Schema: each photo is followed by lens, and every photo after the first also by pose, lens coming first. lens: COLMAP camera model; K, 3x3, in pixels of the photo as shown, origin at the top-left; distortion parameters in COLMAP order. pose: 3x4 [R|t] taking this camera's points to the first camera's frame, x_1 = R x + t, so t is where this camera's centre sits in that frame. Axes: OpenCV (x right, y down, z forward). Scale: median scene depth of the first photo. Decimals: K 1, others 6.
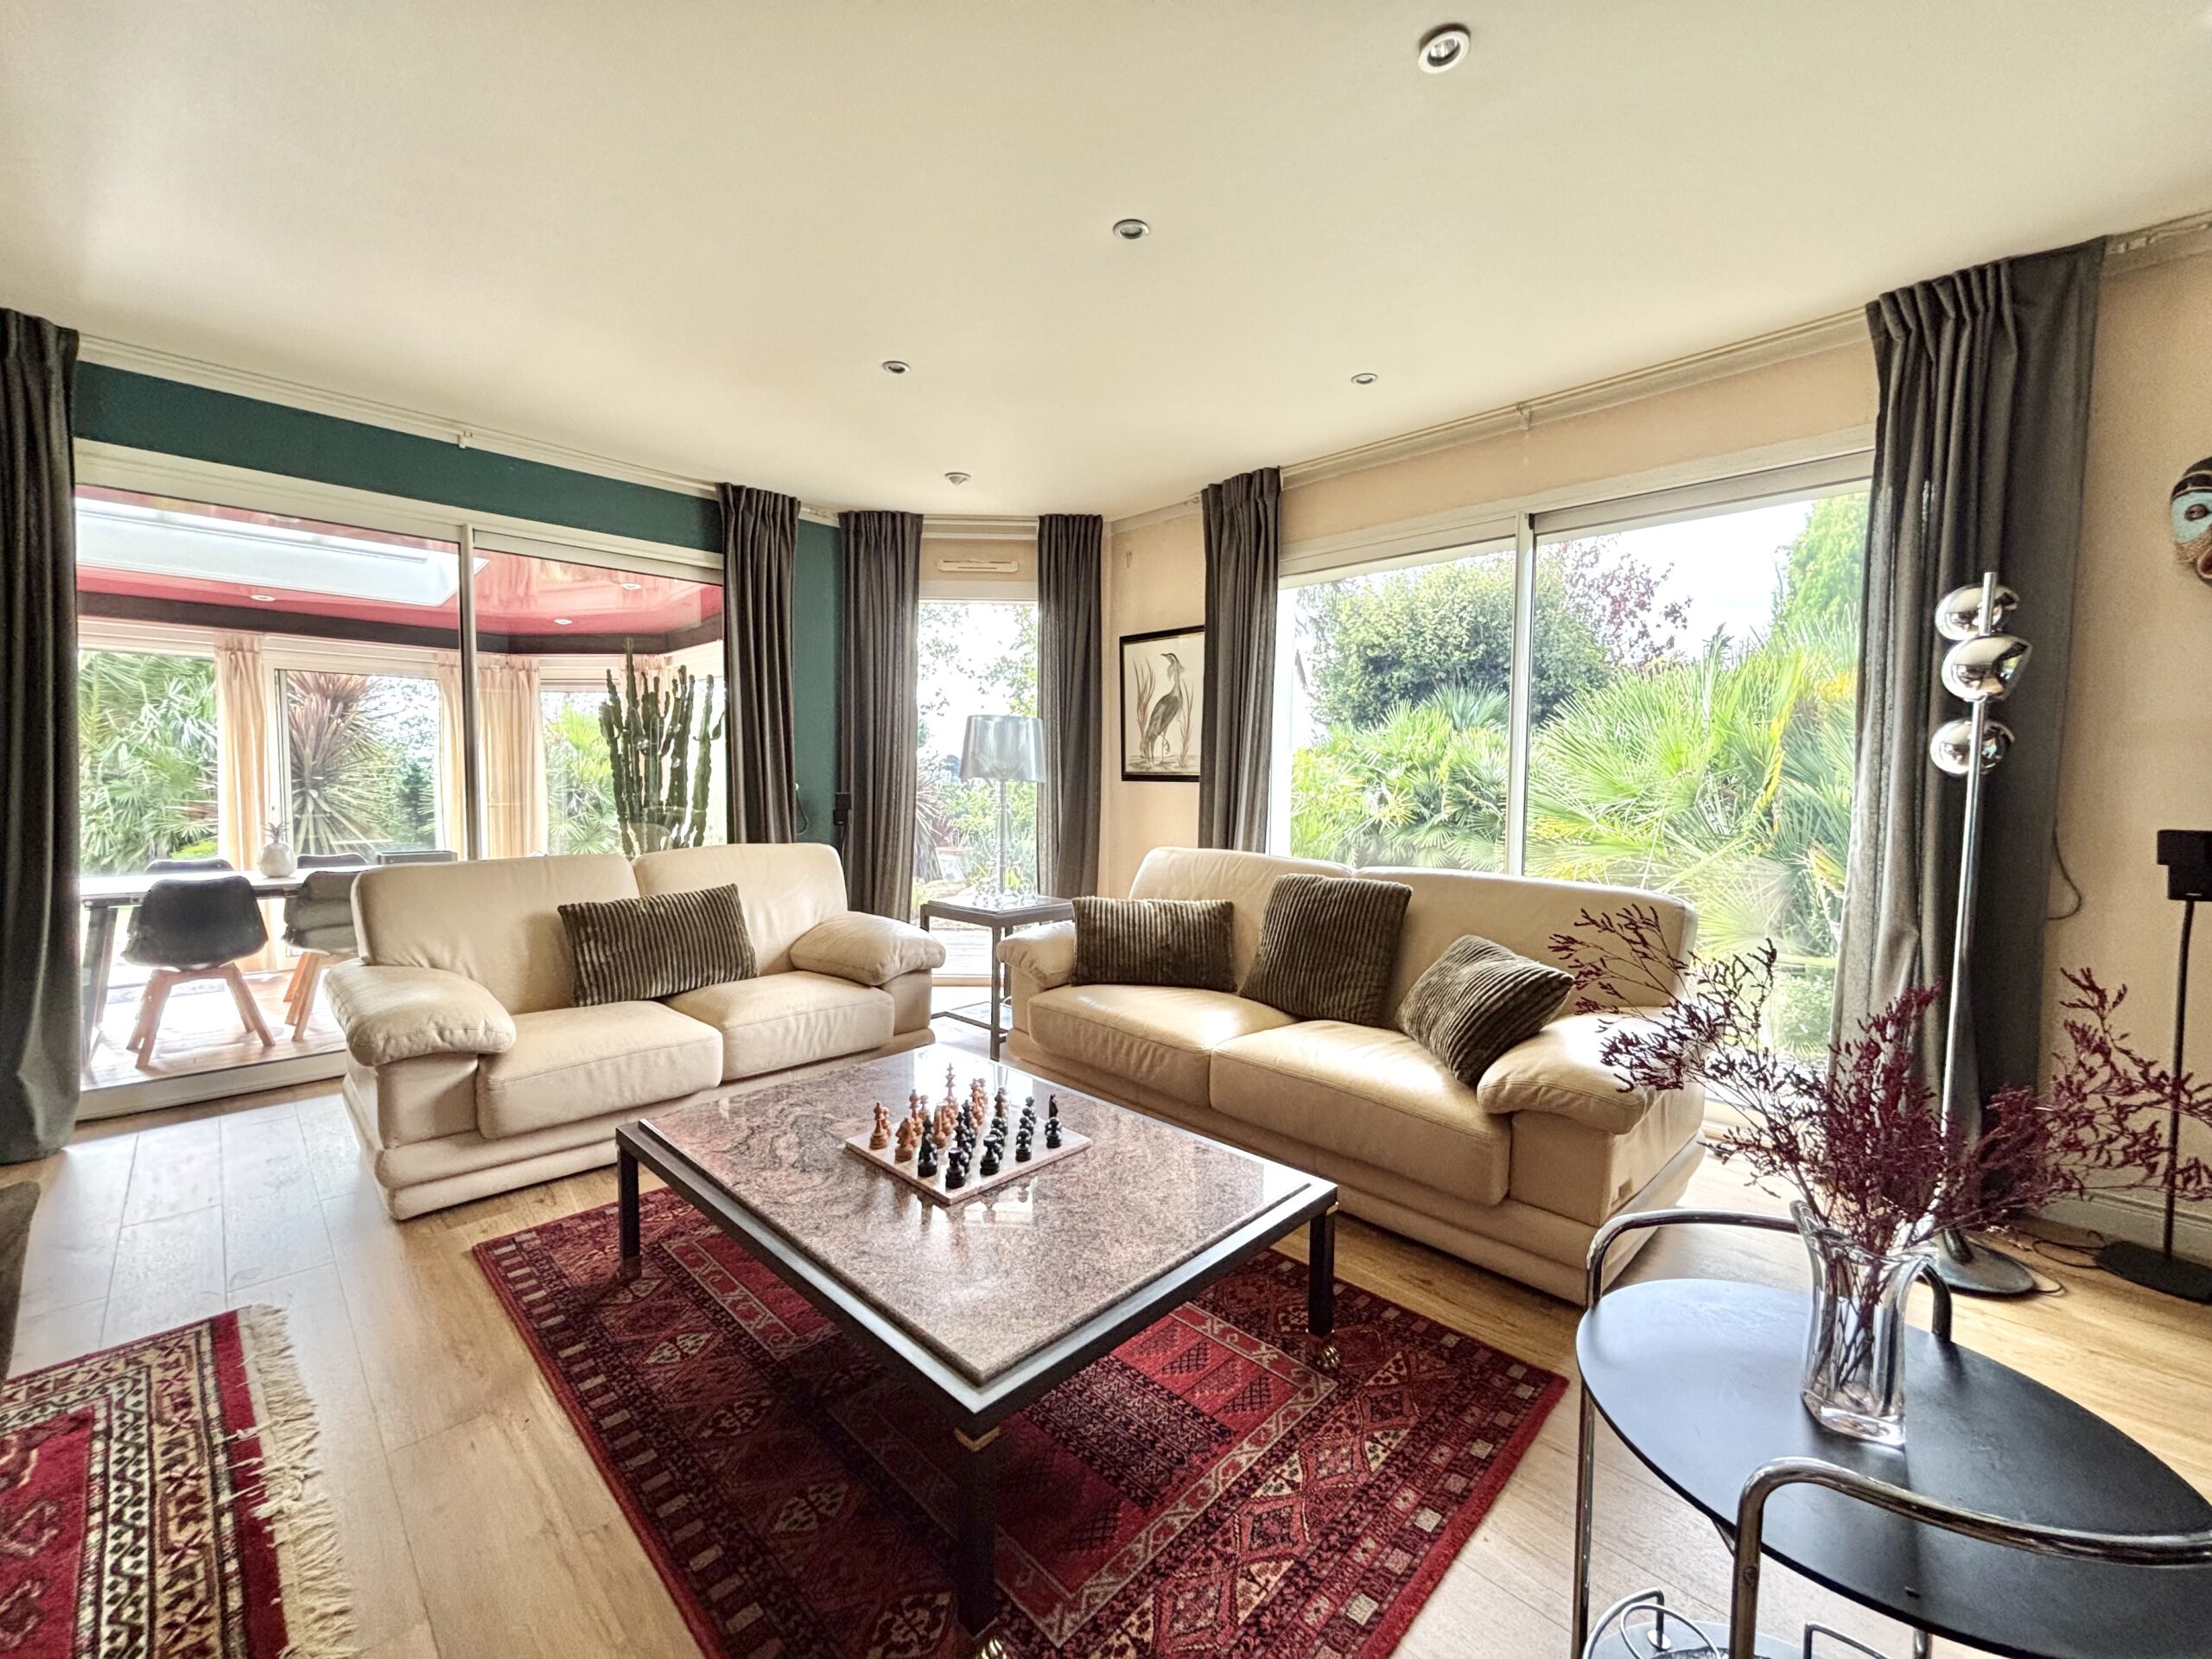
lens RADIAL K [[893.8, 0, 1106.0], [0, 893.8, 829.5], [0, 0, 1]] dist [0.002919, 0.000320]
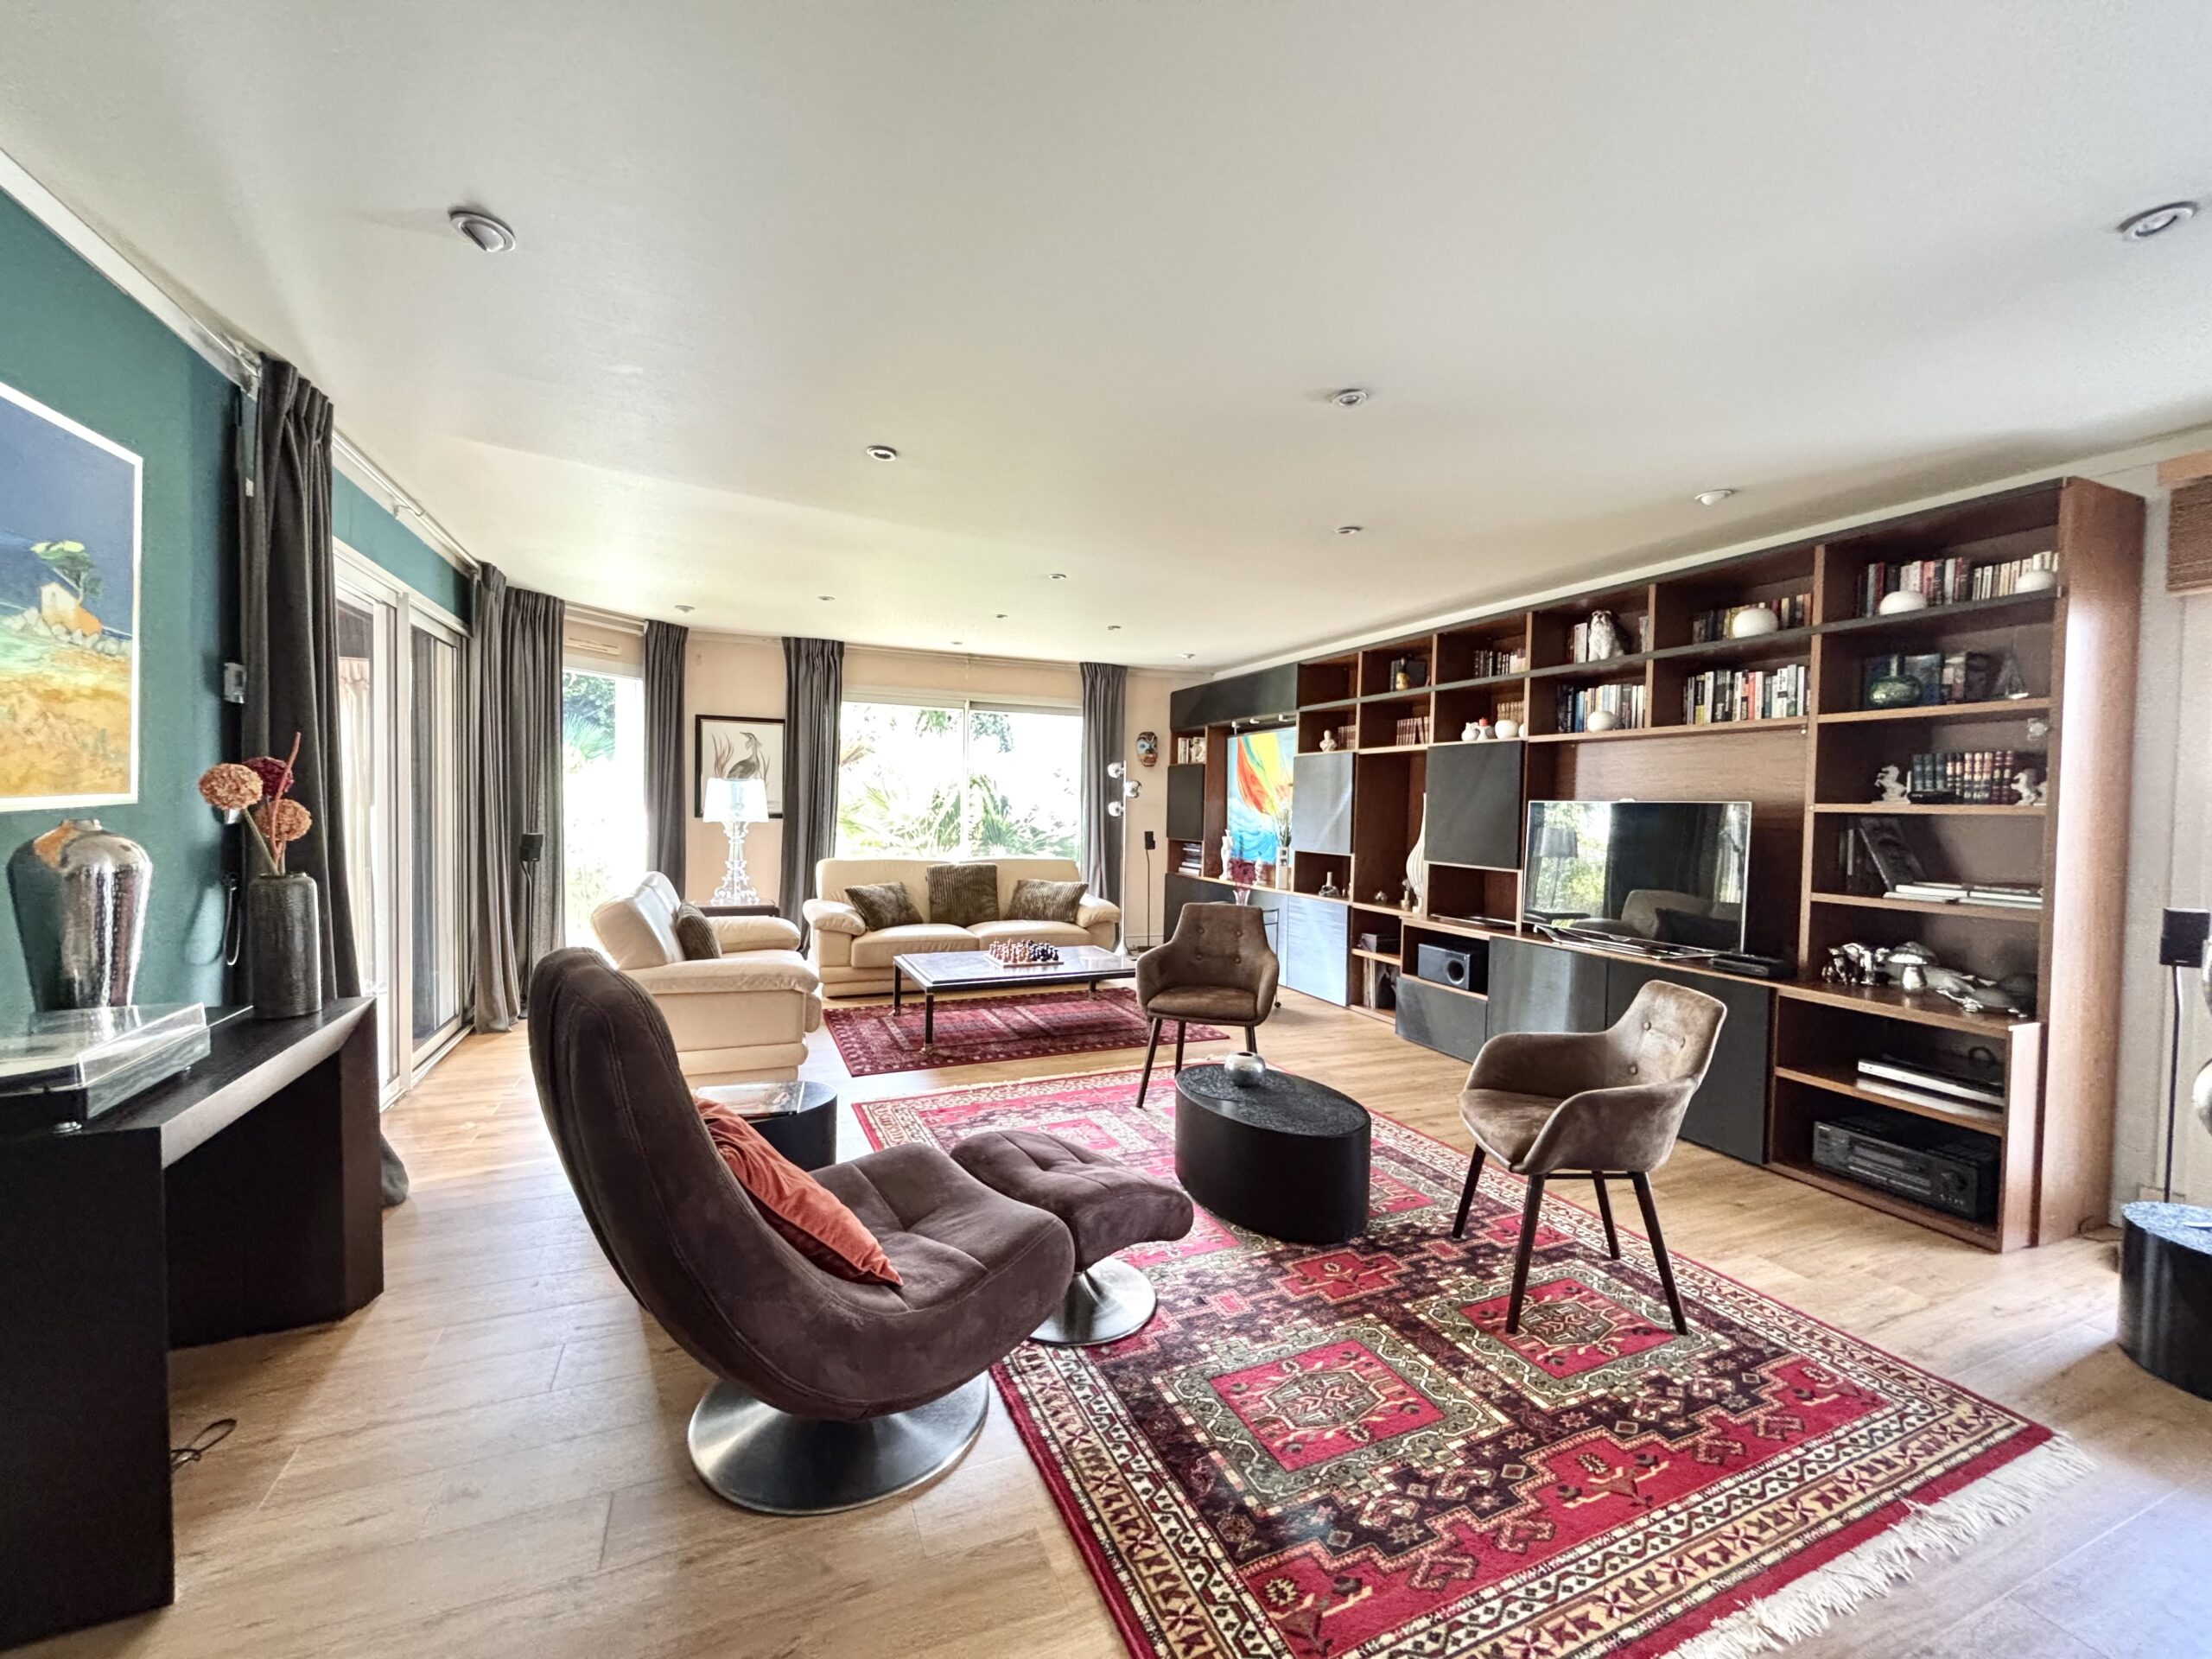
lens RADIAL K [[893.8, 0, 1106.0], [0, 893.8, 829.5], [0, 0, 1]] dist [0.002919, 0.000320]
pose [[0.382901, -0.035067, 0.923123, -1.261633], [0.038771, 0.999009, 0.021868, -0.050392], [-0.922975, 0.027417, 0.383881, -0.153499]]
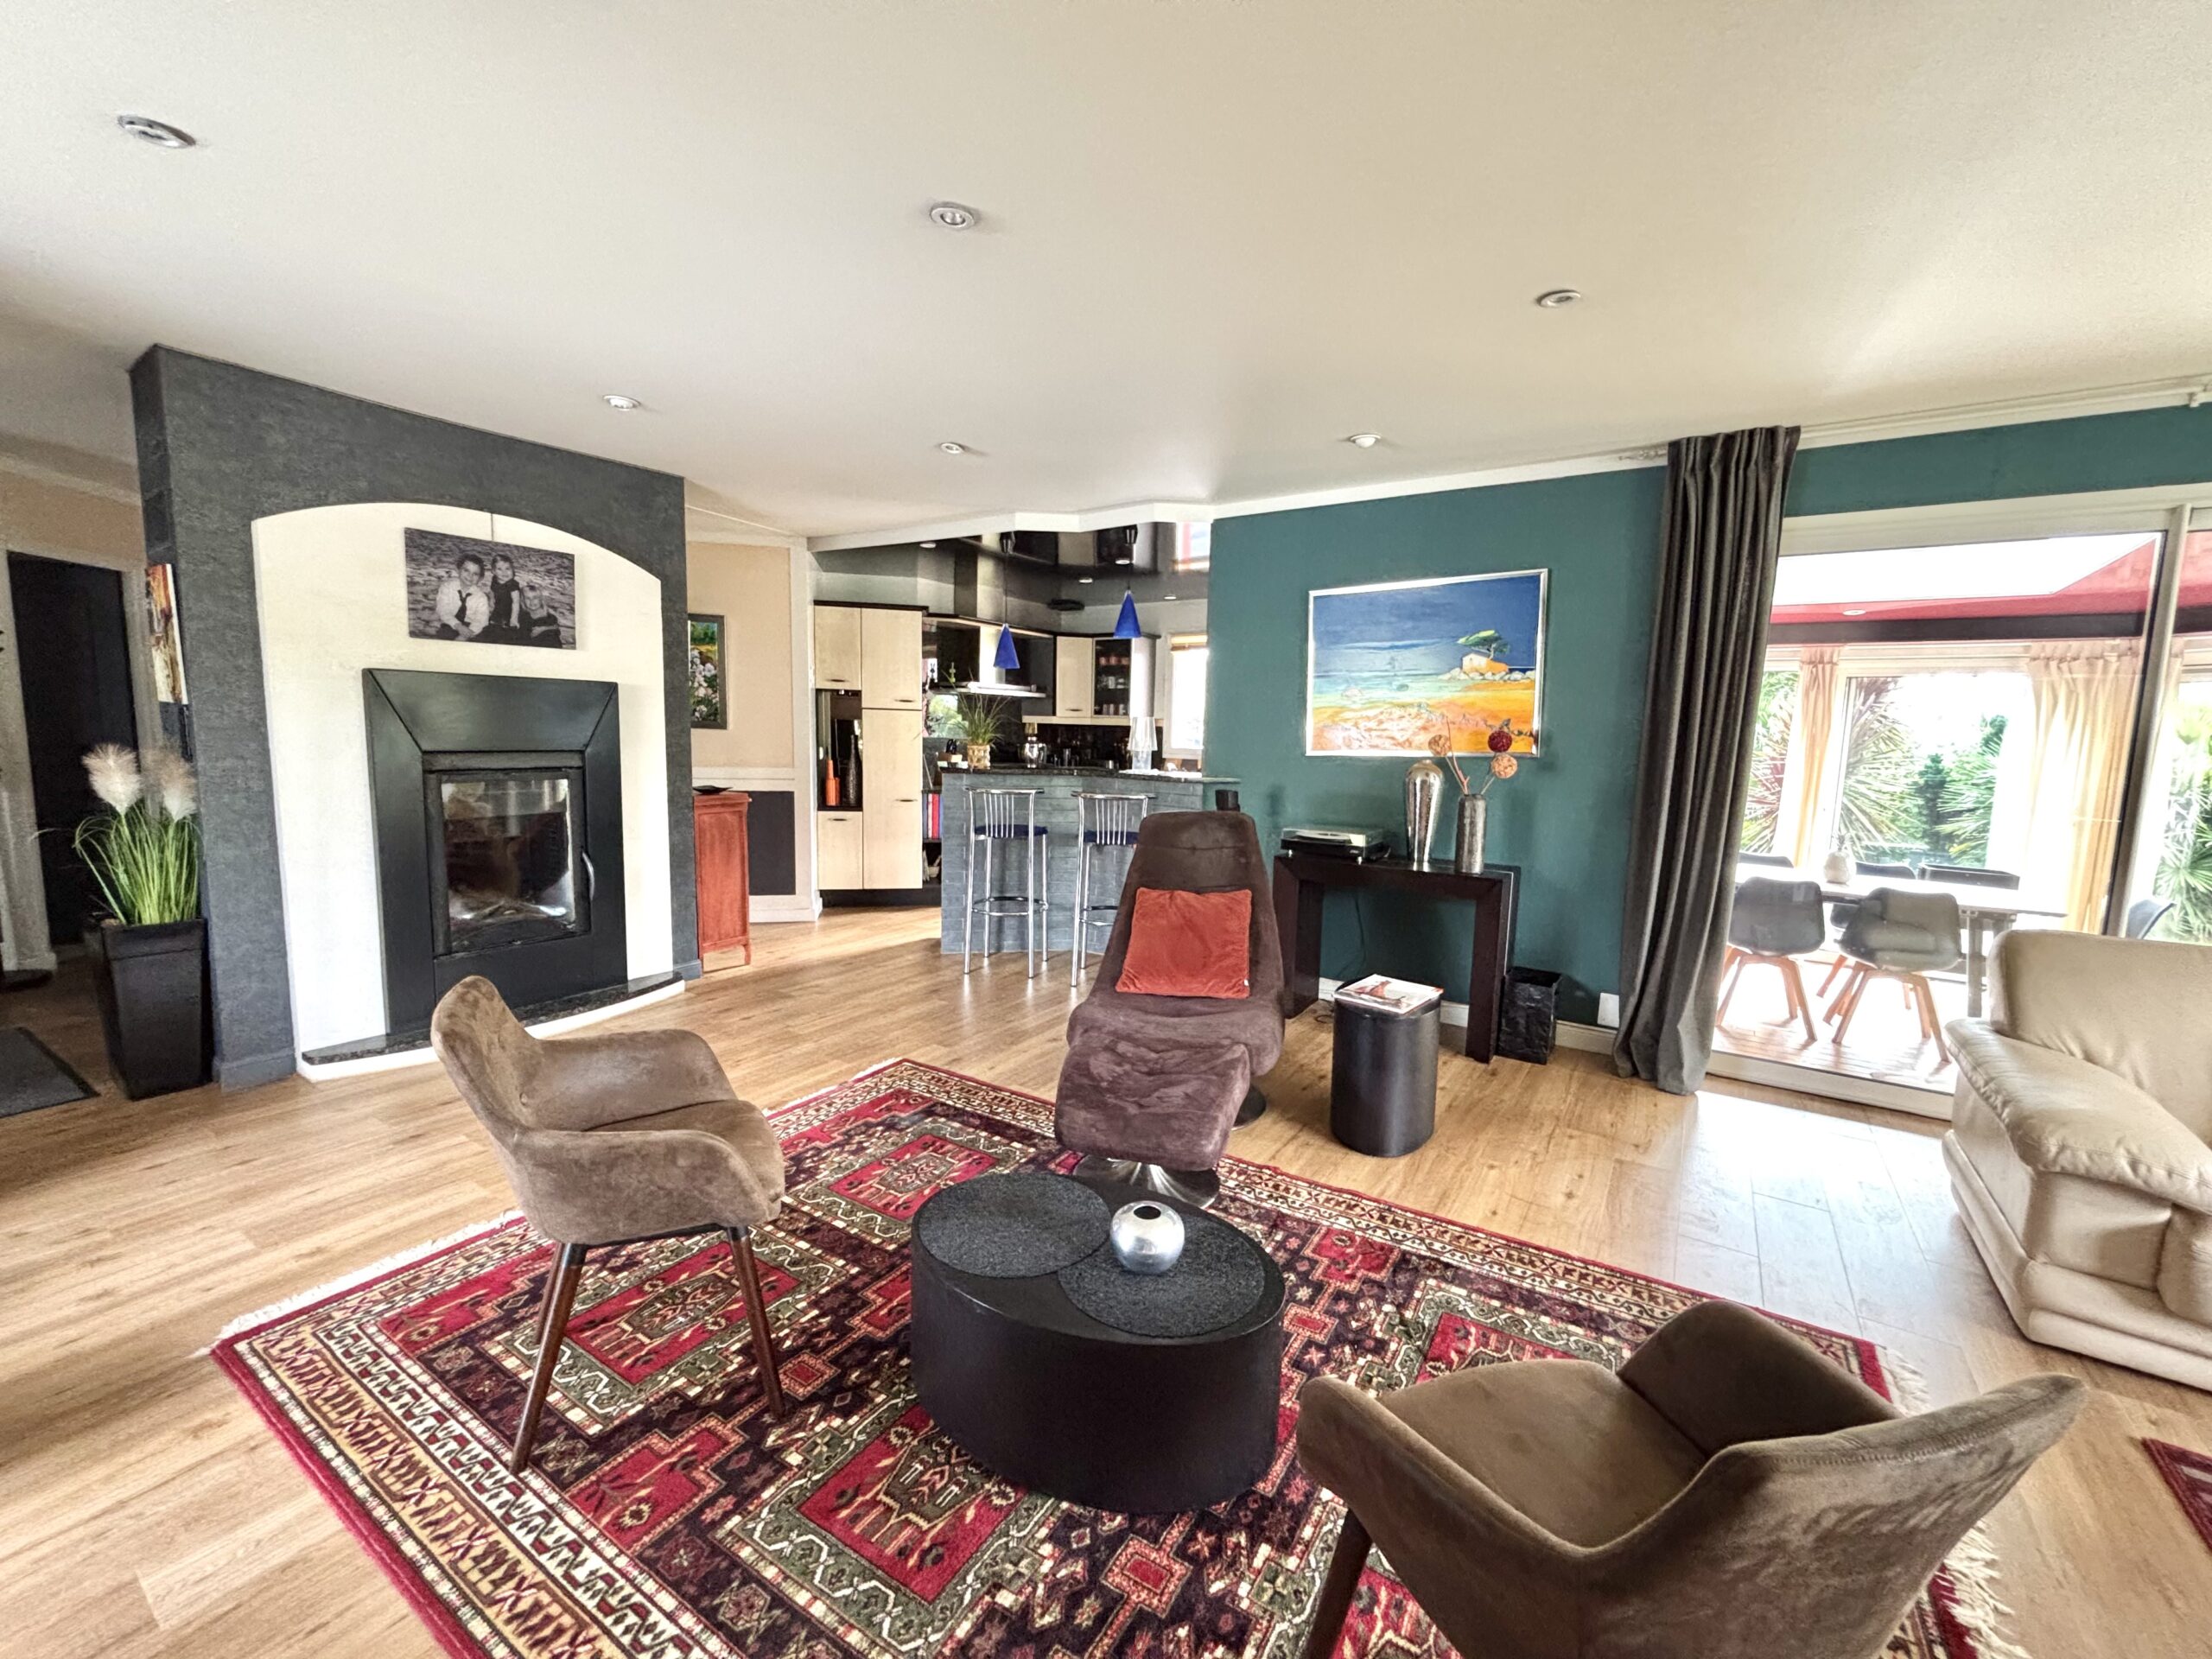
lens RADIAL K [[893.8, 0, 1106.0], [0, 893.8, 829.5], [0, 0, 1]] dist [0.002919, 0.000320]
pose [[0.194367, 0.109520, -0.974796, -0.096393], [-0.081911, 0.992089, 0.095131, -0.053217], [0.977503, 0.061356, 0.201801, -0.077393]]
